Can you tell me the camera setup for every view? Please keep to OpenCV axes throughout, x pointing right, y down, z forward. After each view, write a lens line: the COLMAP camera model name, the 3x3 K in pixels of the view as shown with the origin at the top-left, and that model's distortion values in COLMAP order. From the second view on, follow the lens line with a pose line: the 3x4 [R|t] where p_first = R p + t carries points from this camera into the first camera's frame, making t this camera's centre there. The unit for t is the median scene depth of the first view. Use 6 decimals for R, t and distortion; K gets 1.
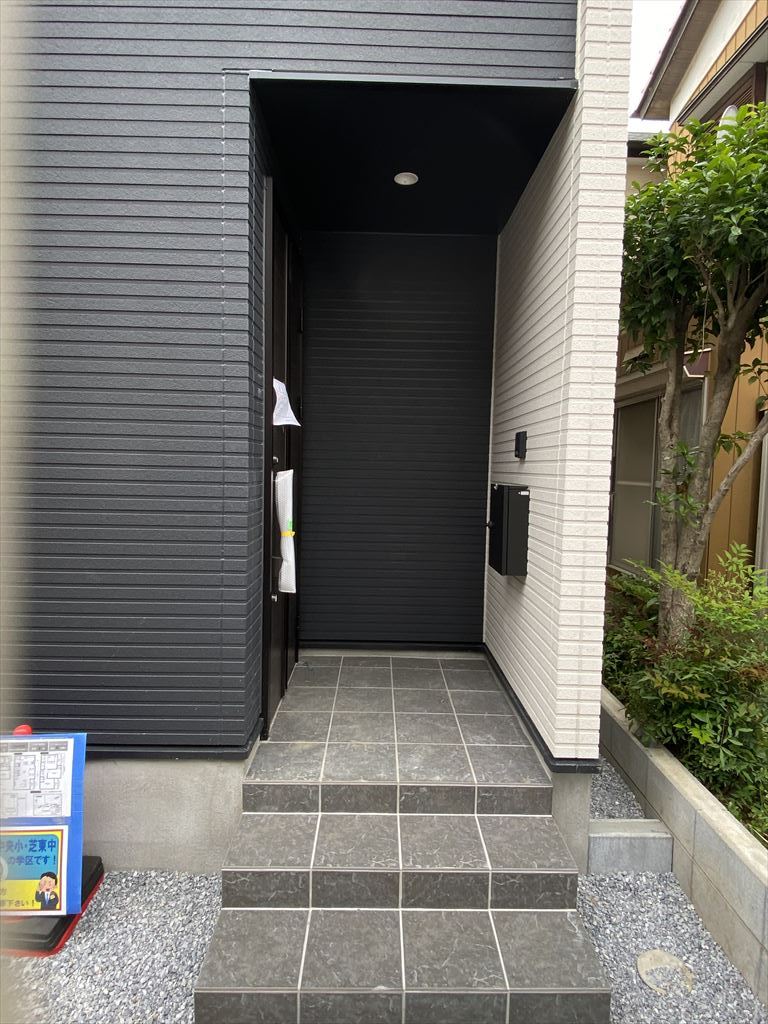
lens RADIAL K [[576.0, 0, 388.8], [0, 576.0, 498.6], [0, 0, 1]] dist [0.028686, -0.035629]
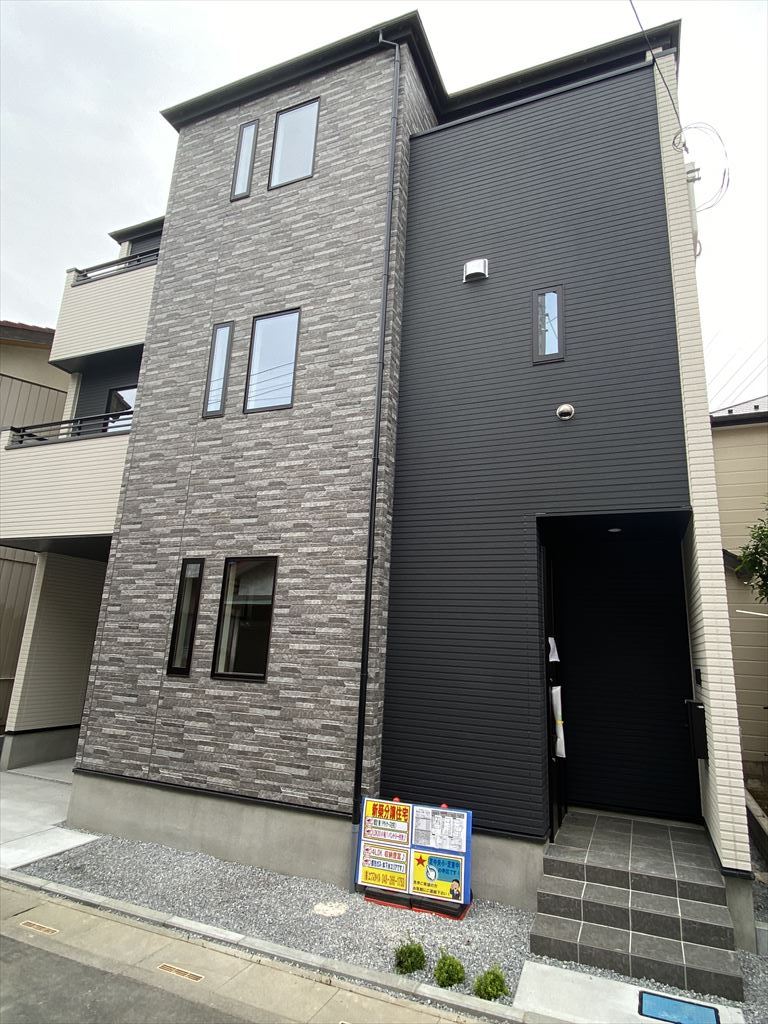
lens RADIAL K [[576.0, 0, 388.8], [0, 576.0, 498.6], [0, 0, 1]] dist [0.028686, -0.035629]
pose [[0.914088, -0.083754, -0.396771, 0.144871], [-0.047211, 0.949805, -0.309259, -0.024959], [0.402757, 0.301422, 0.864252, -1.243280]]
